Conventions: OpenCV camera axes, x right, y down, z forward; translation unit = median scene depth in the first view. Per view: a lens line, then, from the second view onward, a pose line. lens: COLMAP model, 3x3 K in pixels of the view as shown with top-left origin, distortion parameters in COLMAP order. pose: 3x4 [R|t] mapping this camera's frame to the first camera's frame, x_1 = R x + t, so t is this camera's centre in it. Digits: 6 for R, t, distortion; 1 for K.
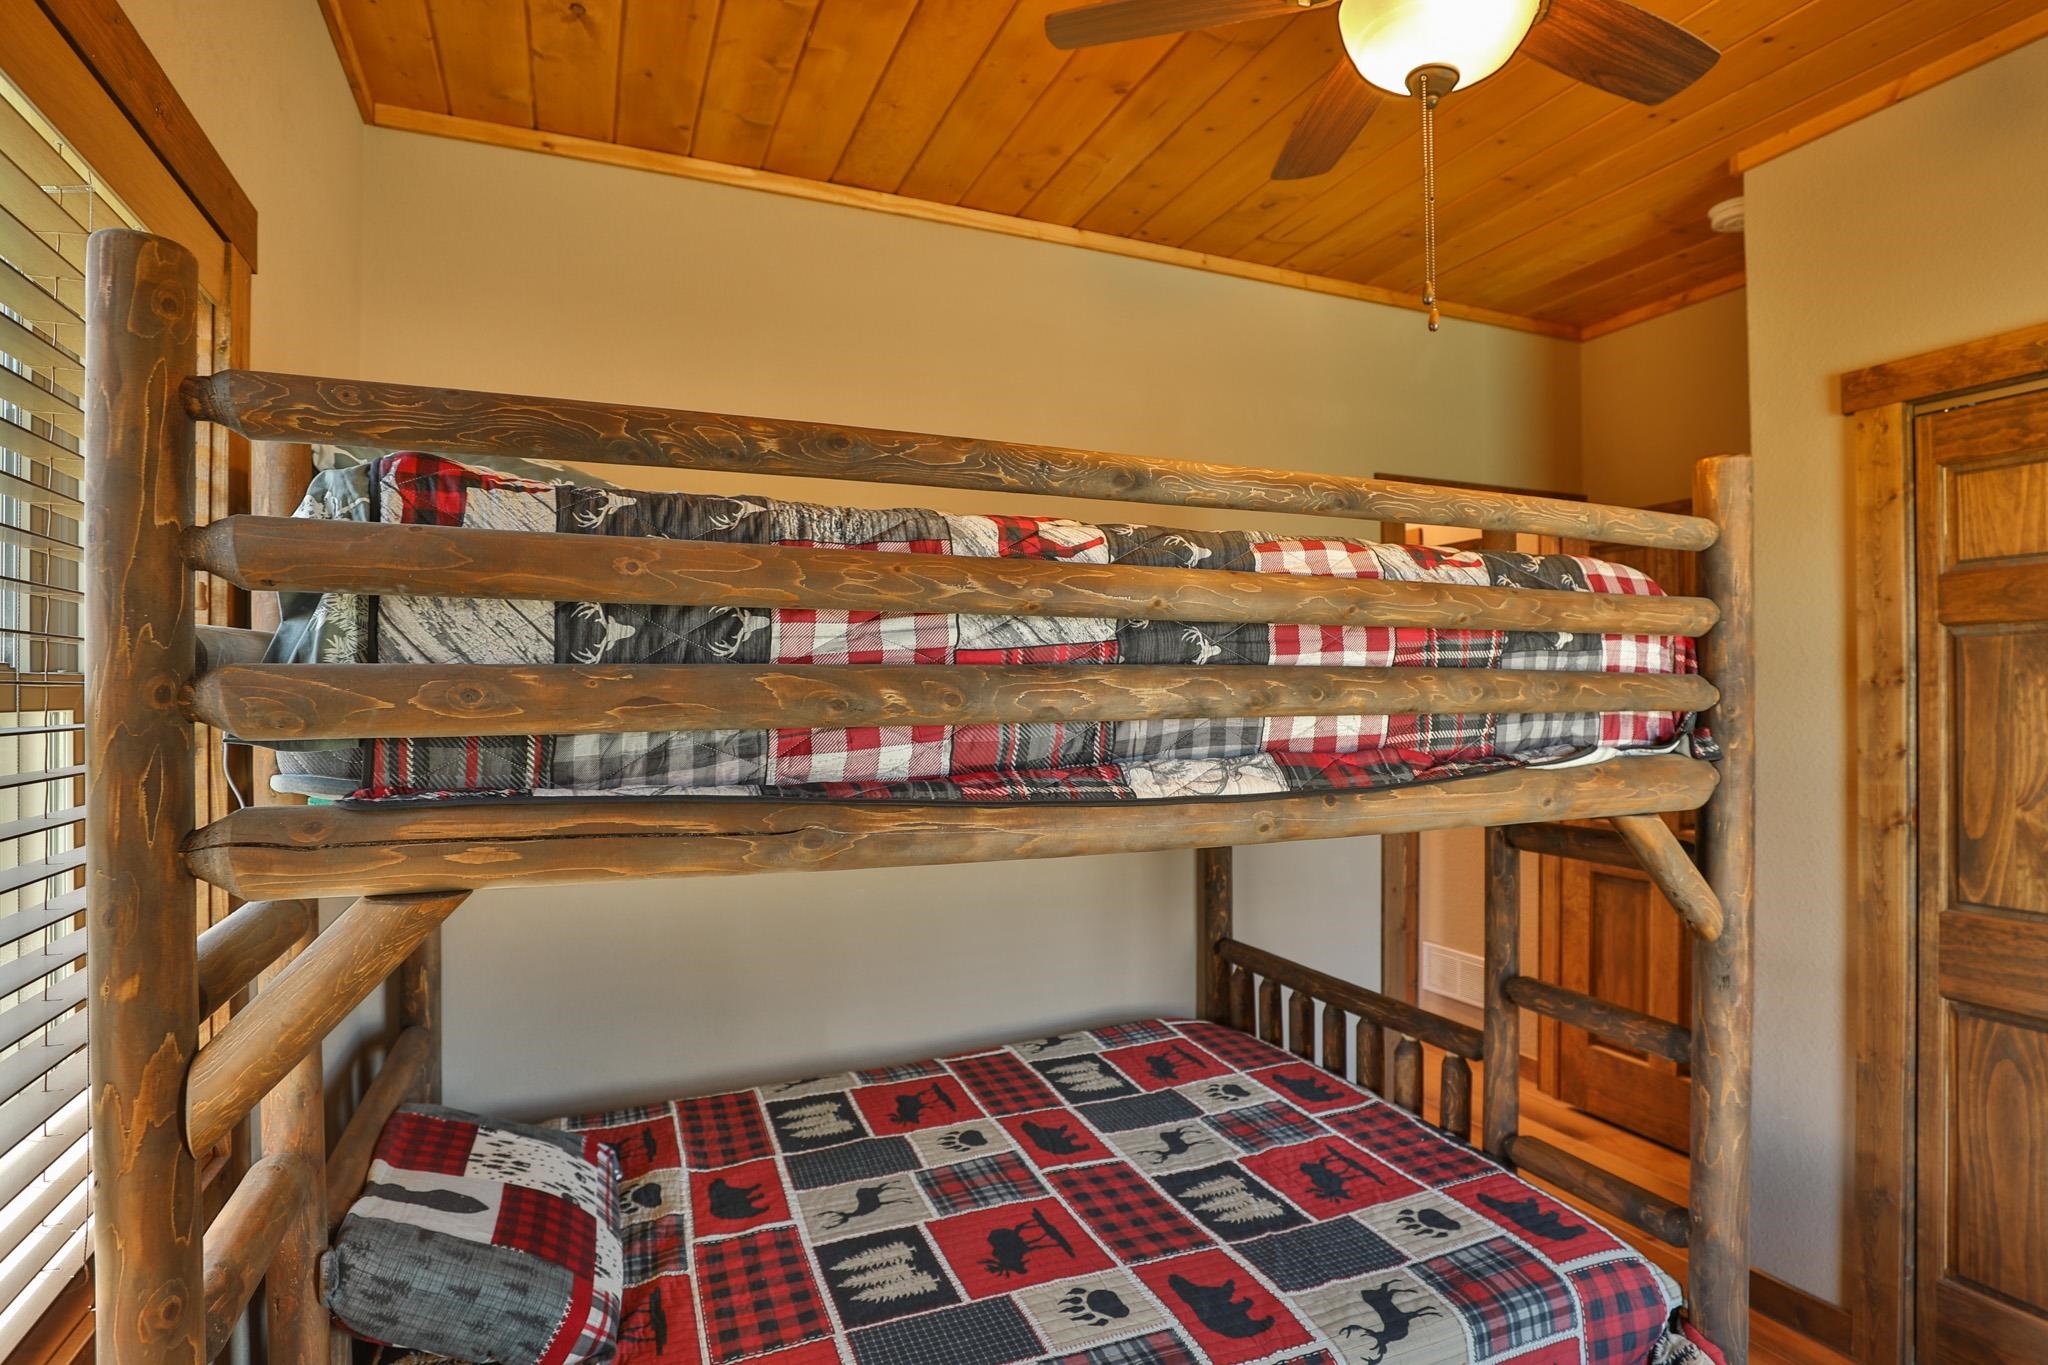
lens RADIAL K [[1038.5, 0, 1028.3], [0, 1038.5, 691.2], [0, 0, 1]] dist [-0.039708, 0.007545]
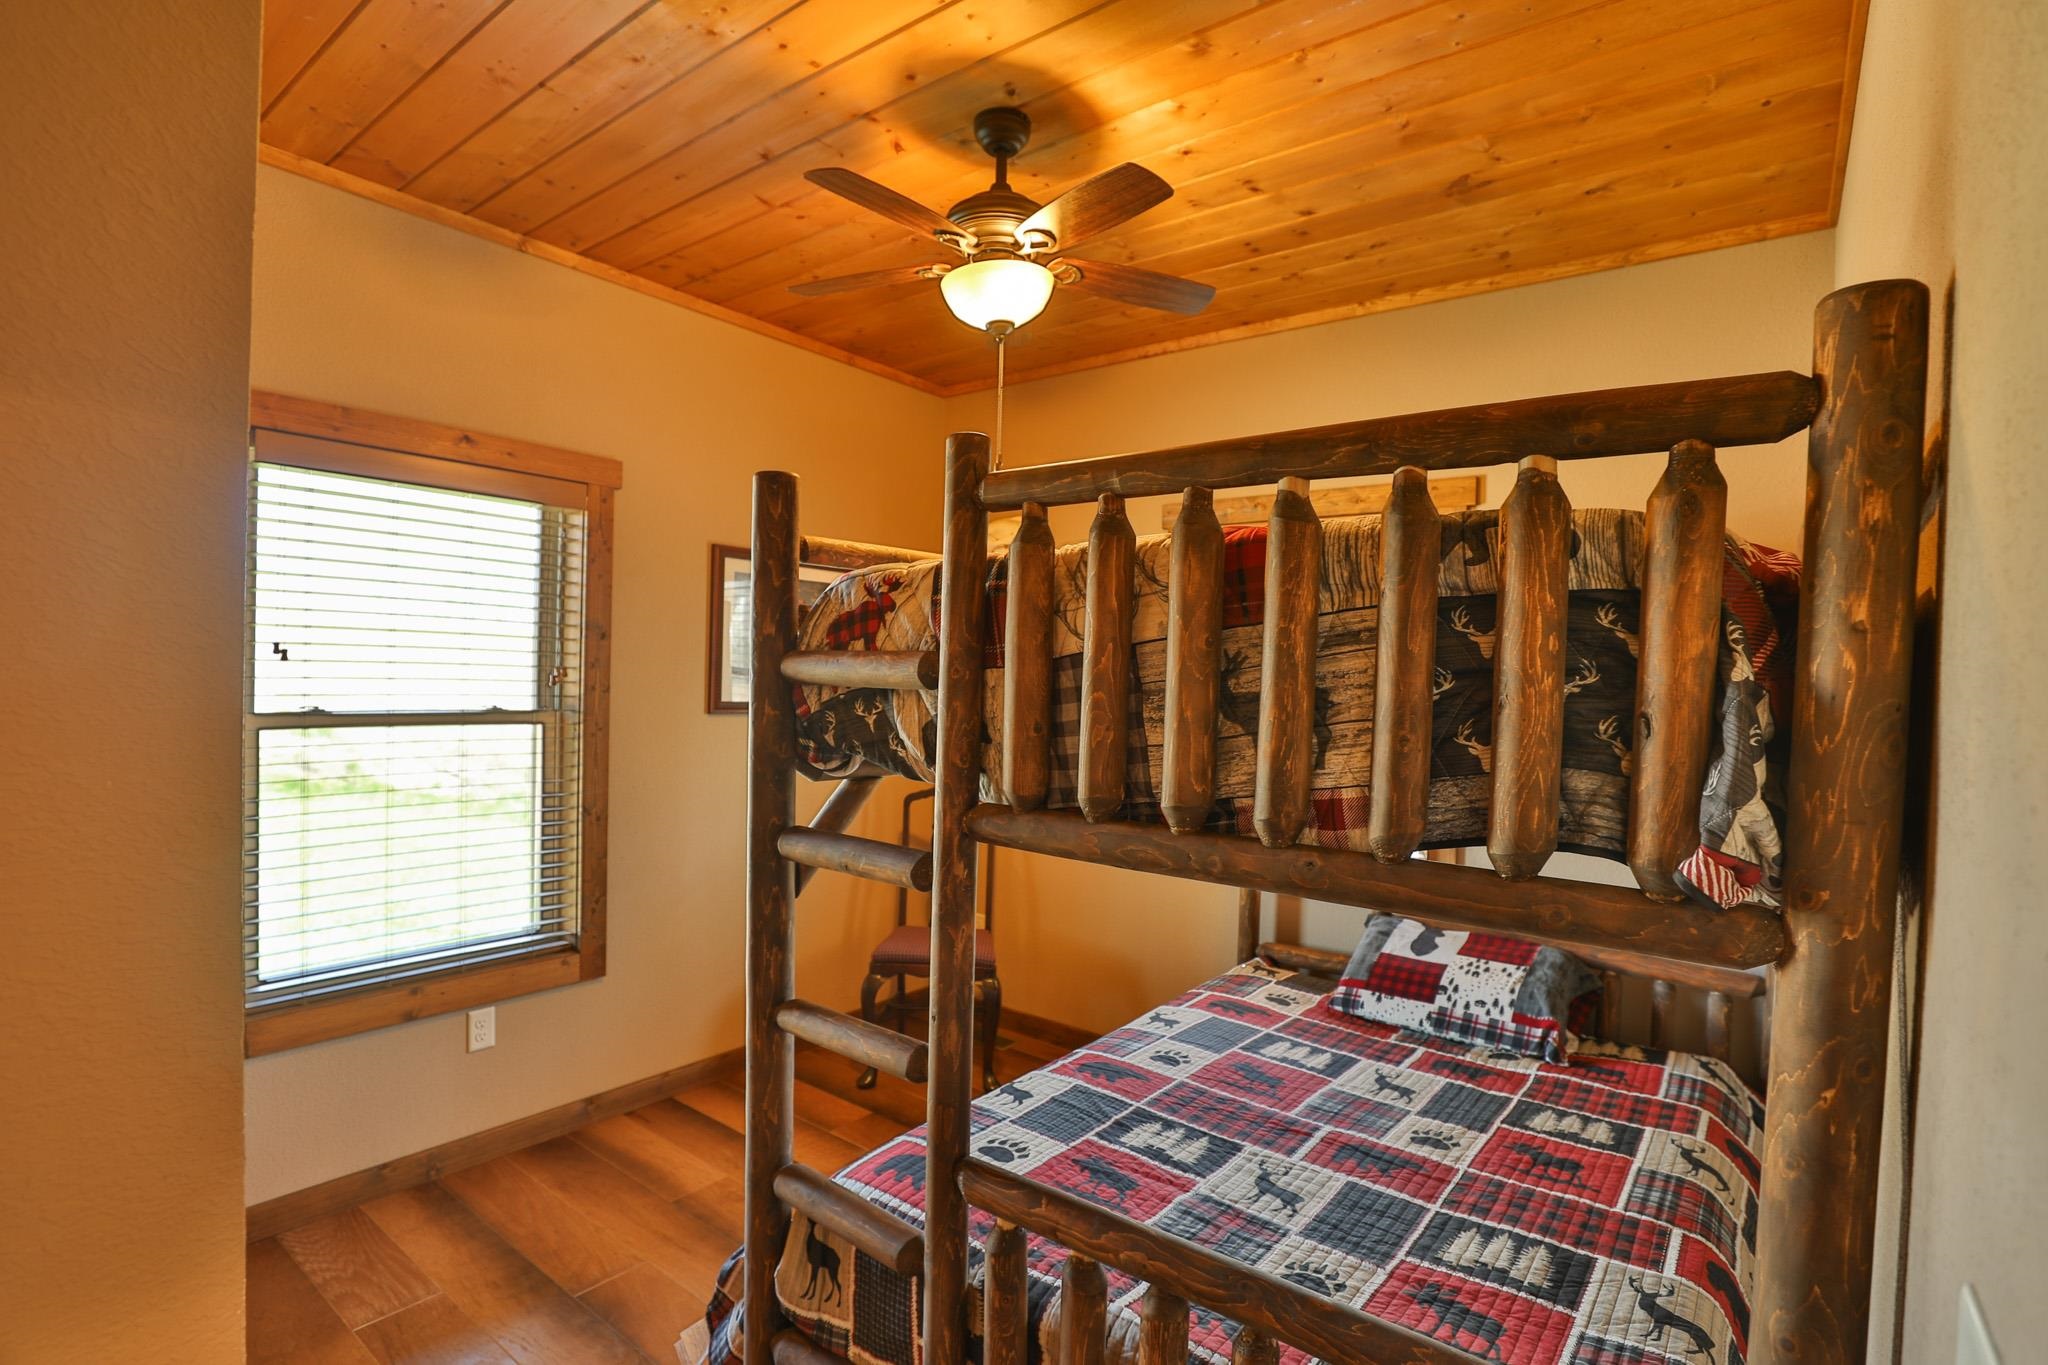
lens RADIAL K [[985.7, 0, 1013.5], [0, 985.7, 681.7], [0, 0, 1]] dist [-0.044561, 0.012342]
pose [[-0.875563, -0.020552, -0.482666, 0.900105], [-0.028290, 0.999561, 0.008757, -0.010794], [0.482275, 0.021322, -0.875761, 1.908368]]
